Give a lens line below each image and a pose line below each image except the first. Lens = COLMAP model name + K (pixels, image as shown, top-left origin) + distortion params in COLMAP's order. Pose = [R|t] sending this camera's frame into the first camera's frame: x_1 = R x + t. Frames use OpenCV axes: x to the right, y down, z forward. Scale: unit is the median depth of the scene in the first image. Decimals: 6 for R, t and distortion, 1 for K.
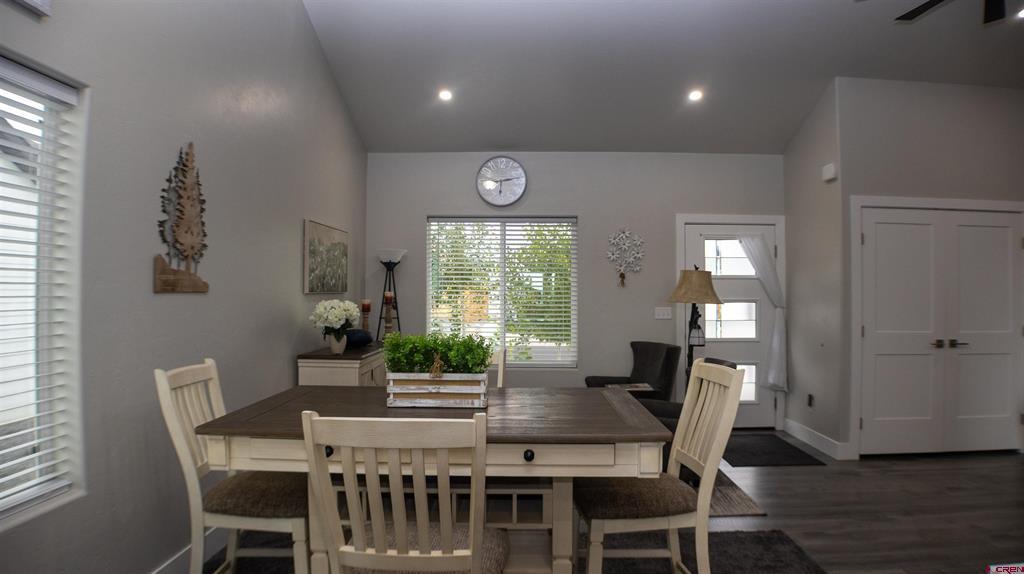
lens RADIAL K [[659.7, 0, 504.3], [0, 659.7, 283.0], [0, 0, 1]] dist [-0.158108, 0.029249]
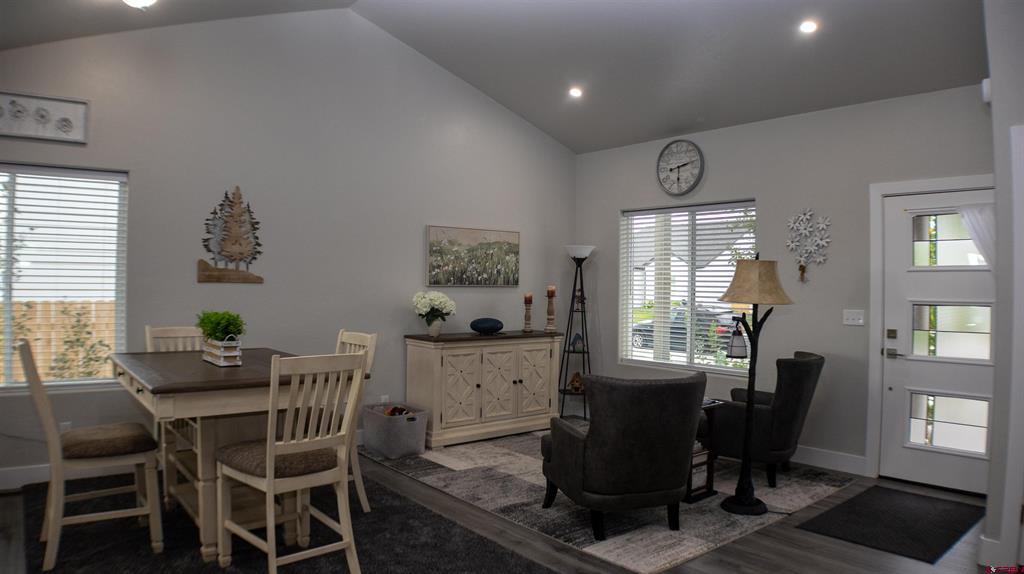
lens RADIAL K [[669.5, 0, 502.3], [0, 669.5, 287.8], [0, 0, 1]] dist [-0.129058, 0.000492]
pose [[0.655076, 0.008816, -0.755511, 0.673025], [-0.001071, 0.999942, 0.010739, 0.005687], [0.755562, -0.006226, 0.655048, 0.255149]]
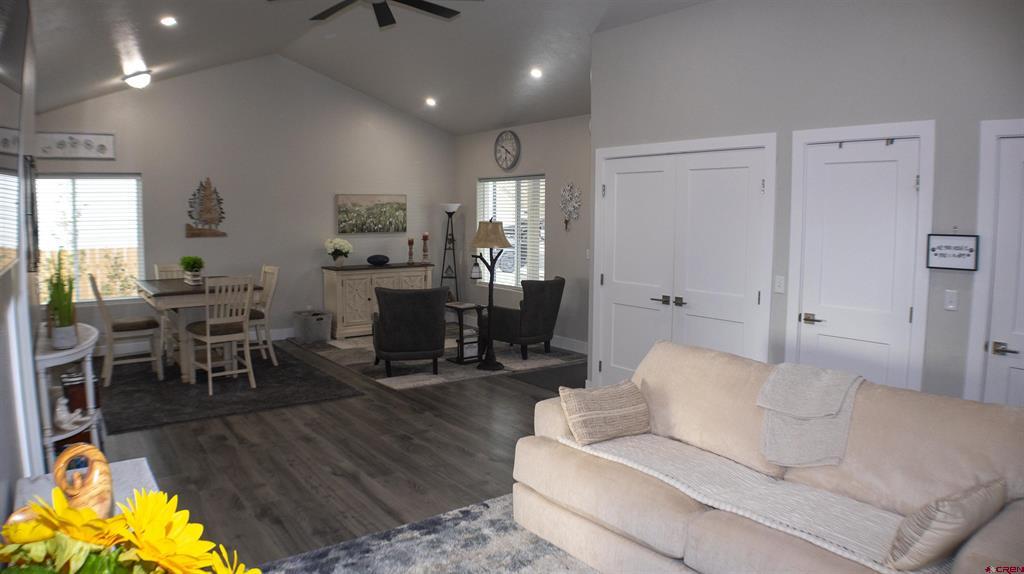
lens RADIAL K [[659.7, 0, 504.3], [0, 659.7, 283.0], [0, 0, 1]] dist [-0.158108, 0.029249]
pose [[0.631265, 0.077332, -0.771702, 1.316301], [0.010724, 0.994051, 0.108387, -0.038552], [0.775493, -0.076697, 0.626680, 0.172093]]
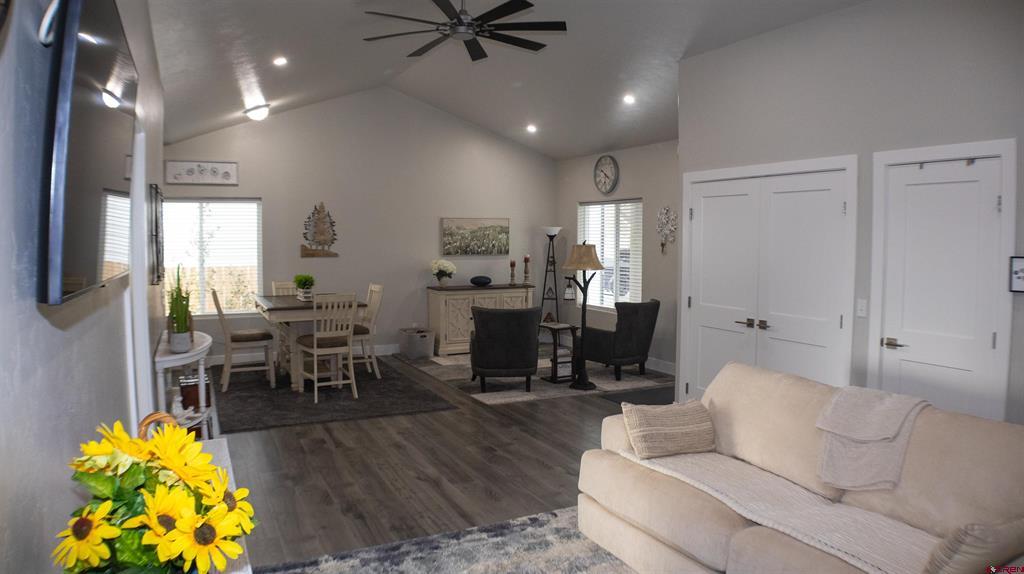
lens RADIAL K [[659.7, 0, 504.3], [0, 659.7, 283.0], [0, 0, 1]] dist [-0.158108, 0.029249]
pose [[0.484153, 0.056550, -0.873154, 1.377356], [0.012407, 0.997365, 0.071474, -0.037804], [0.874895, -0.045438, 0.482176, 0.187012]]
